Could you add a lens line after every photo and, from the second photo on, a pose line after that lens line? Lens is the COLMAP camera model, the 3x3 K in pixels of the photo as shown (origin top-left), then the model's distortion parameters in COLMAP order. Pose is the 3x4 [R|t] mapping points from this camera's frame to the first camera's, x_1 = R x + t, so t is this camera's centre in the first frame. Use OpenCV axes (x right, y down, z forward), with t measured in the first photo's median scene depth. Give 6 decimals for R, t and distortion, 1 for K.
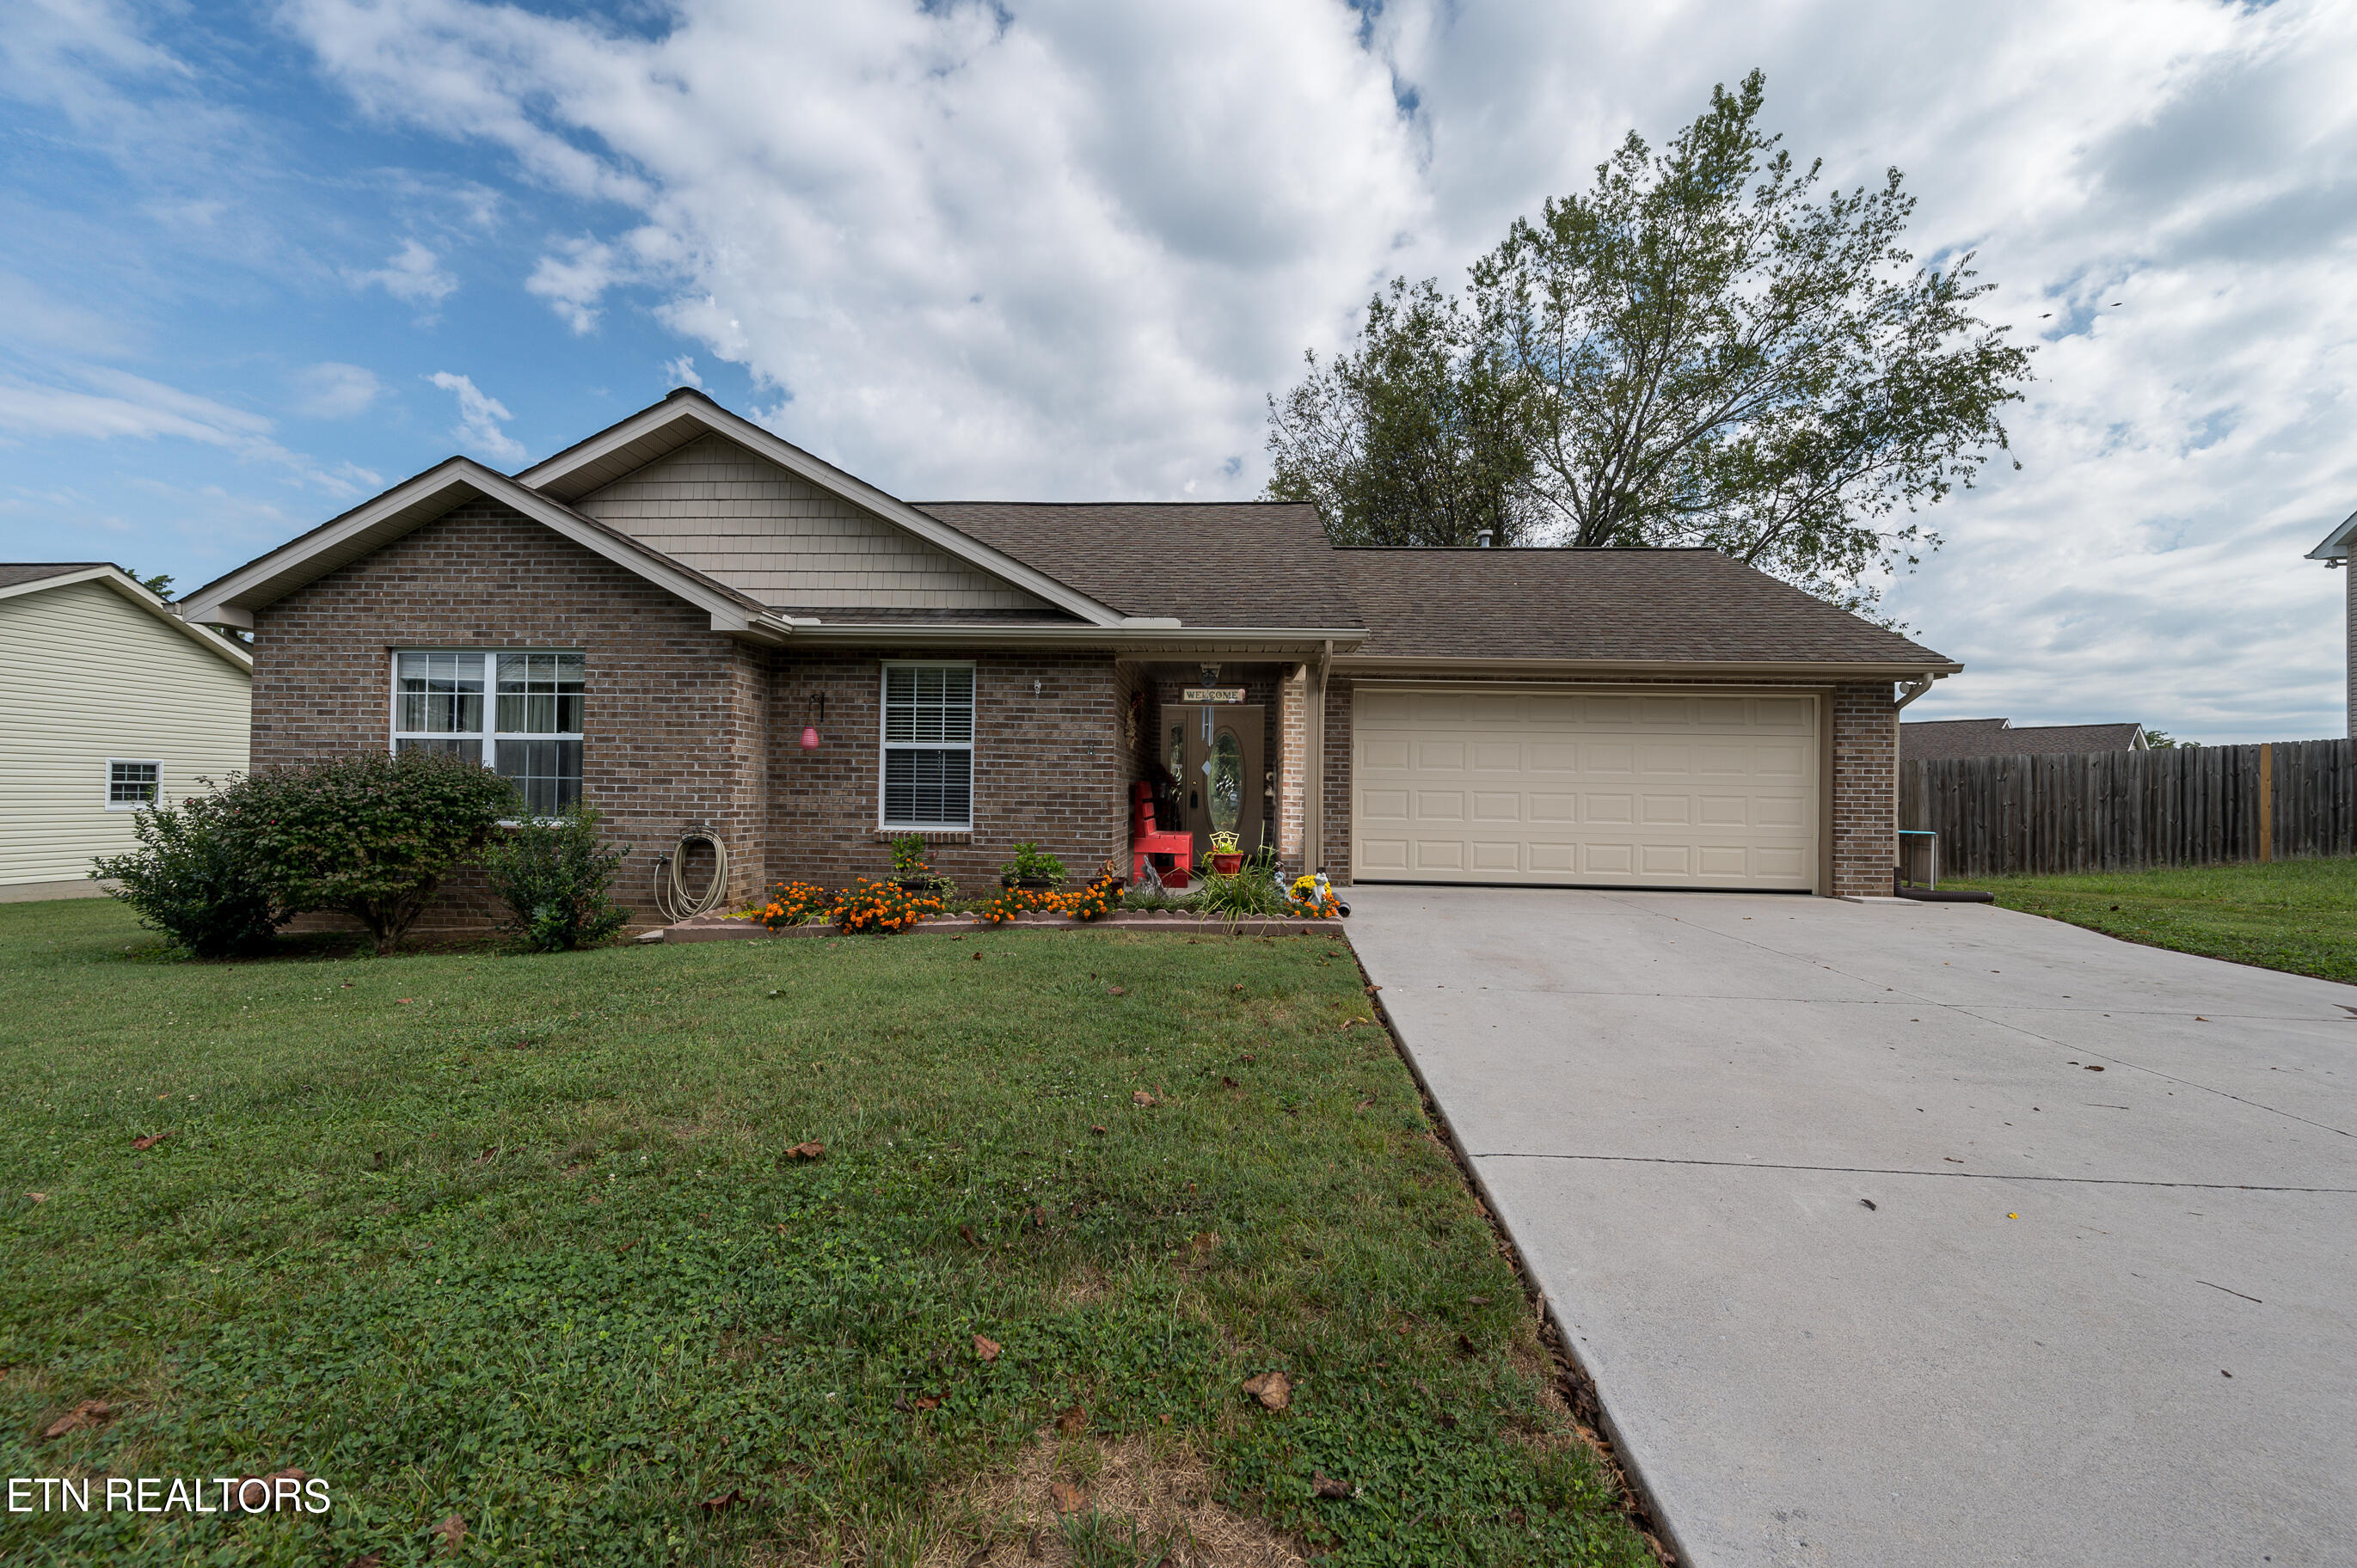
lens RADIAL K [[933.8, 0, 1178.2], [0, 933.8, 790.5], [0, 0, 1]] dist [0.001070, -0.000743]
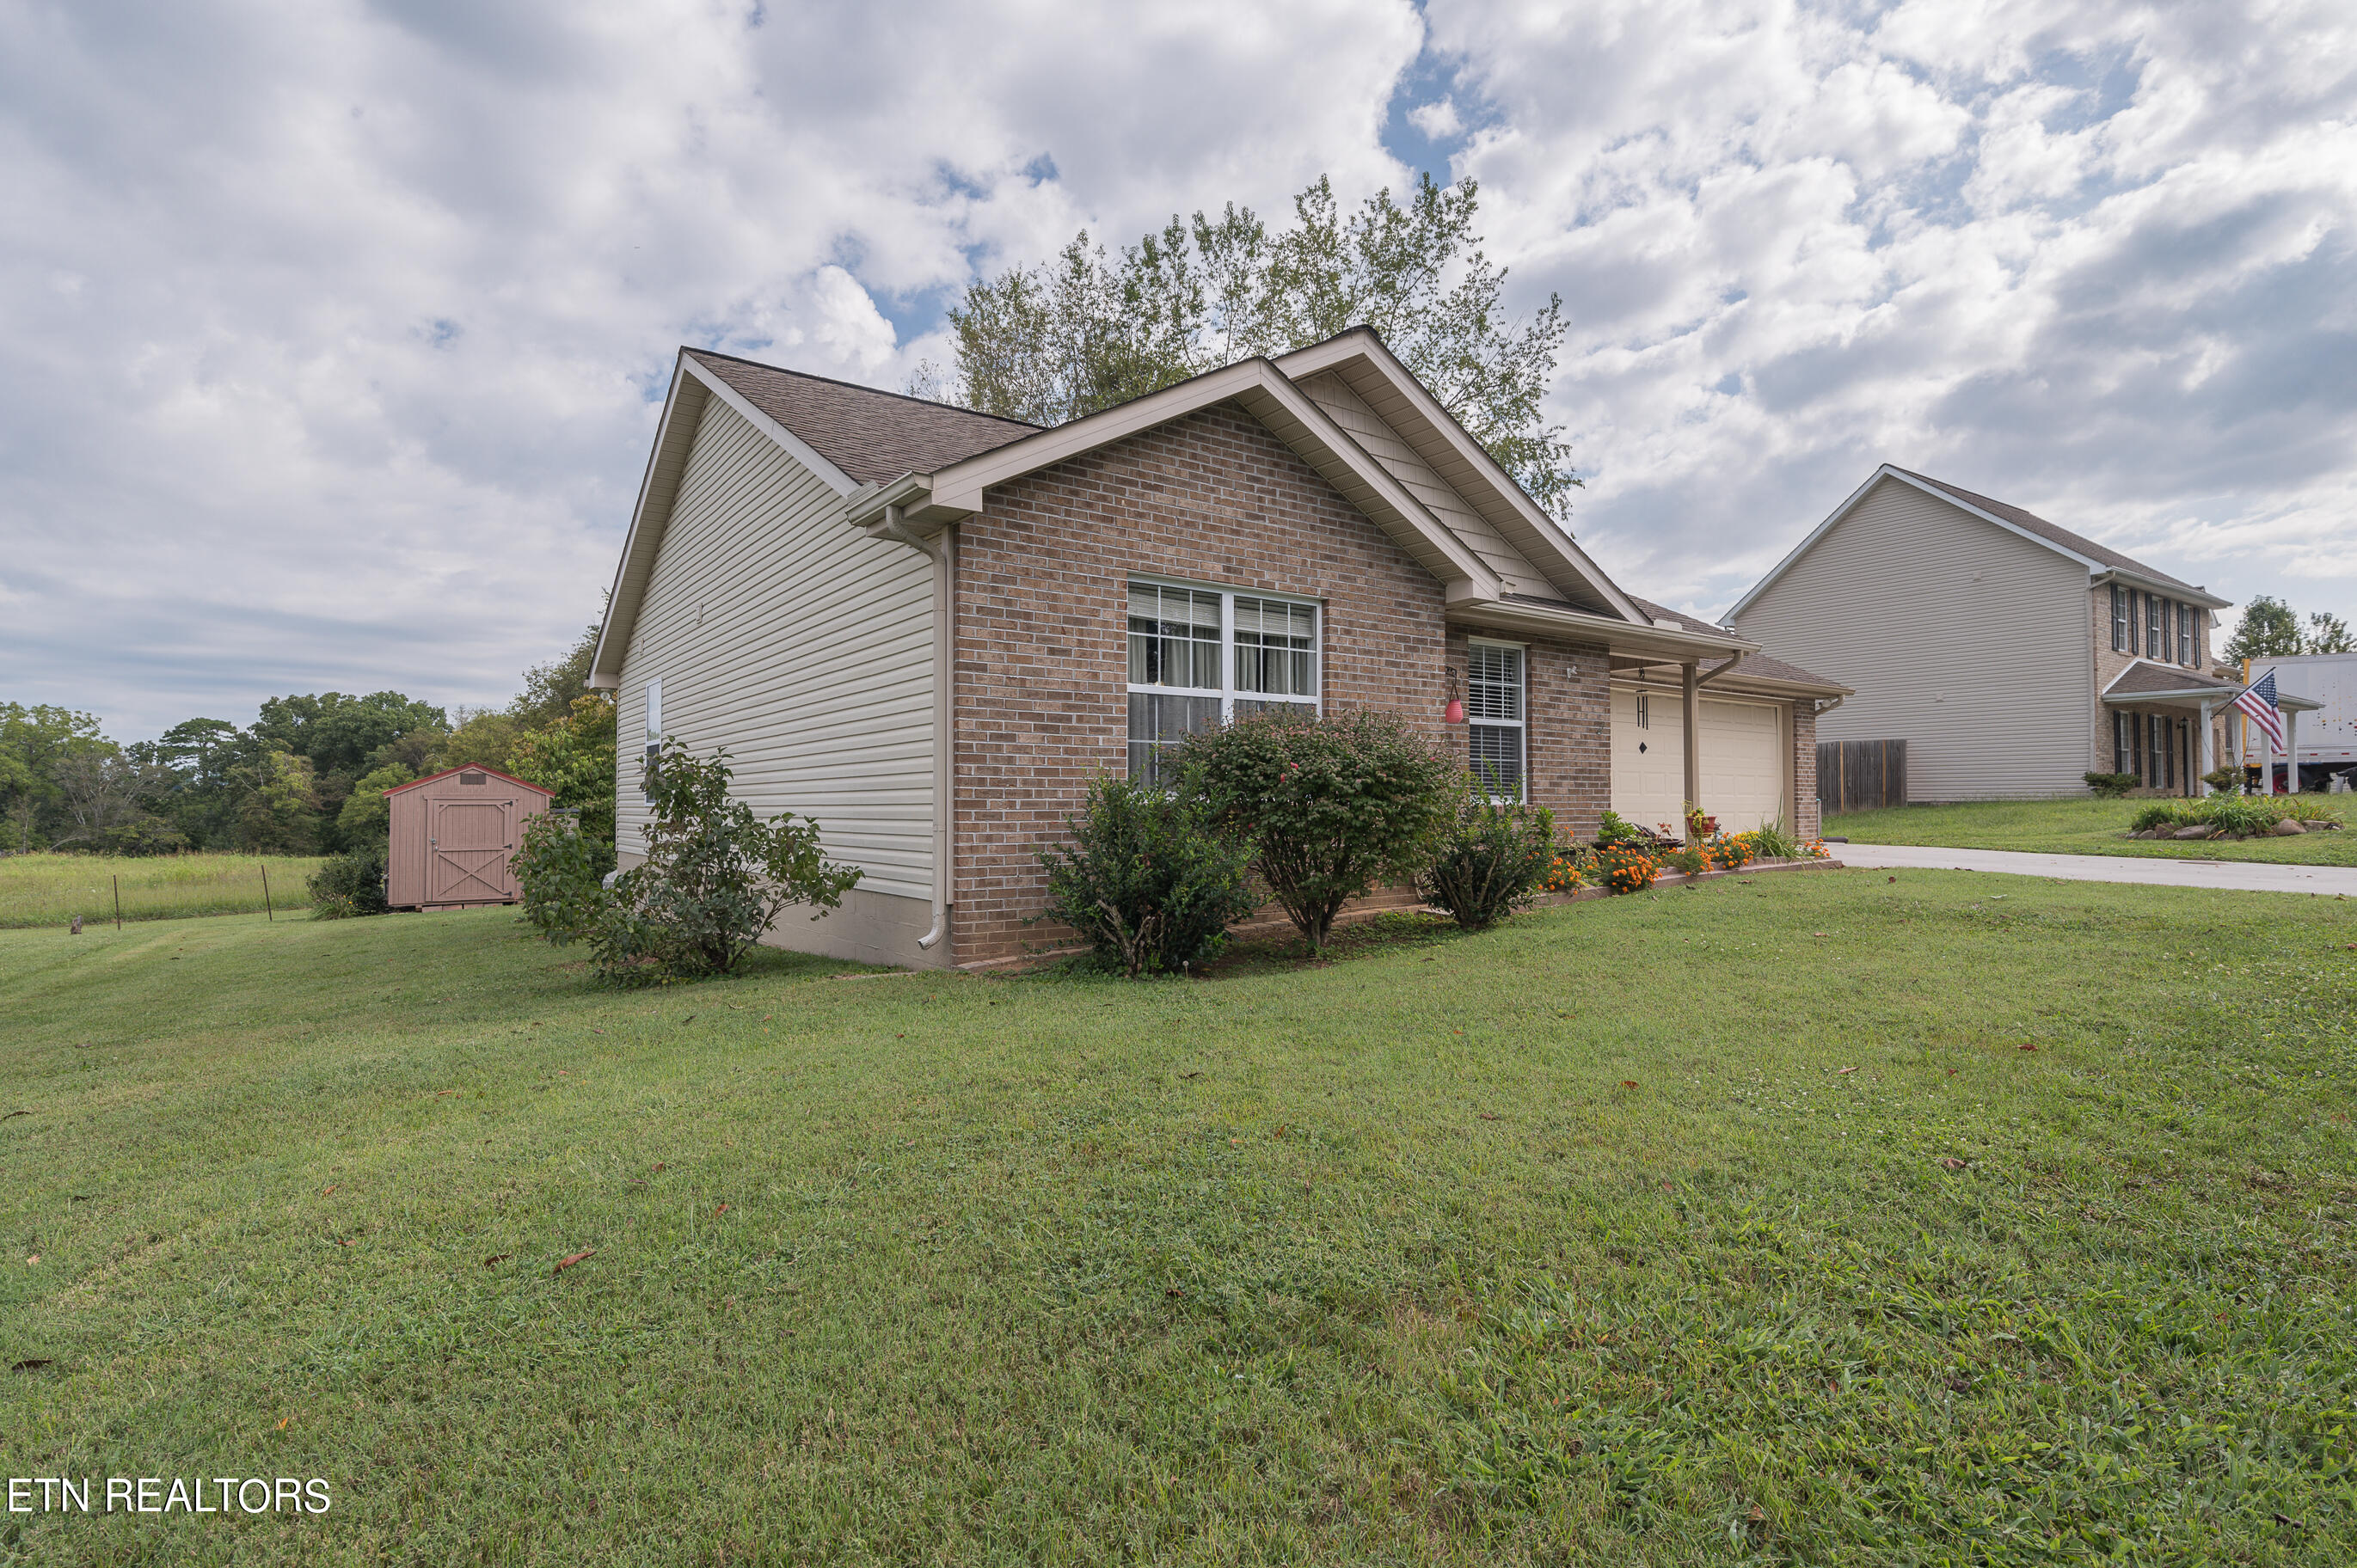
lens RADIAL K [[1100.1, 0, 1179.4], [0, 1100.1, 796.0], [0, 0, 1]] dist [-0.000460, -0.000201]
pose [[0.795274, -0.009763, 0.606172, -1.363970], [0.006337, 0.999950, 0.007792, 0.023696], [-0.606217, -0.002355, 0.795296, 0.255081]]
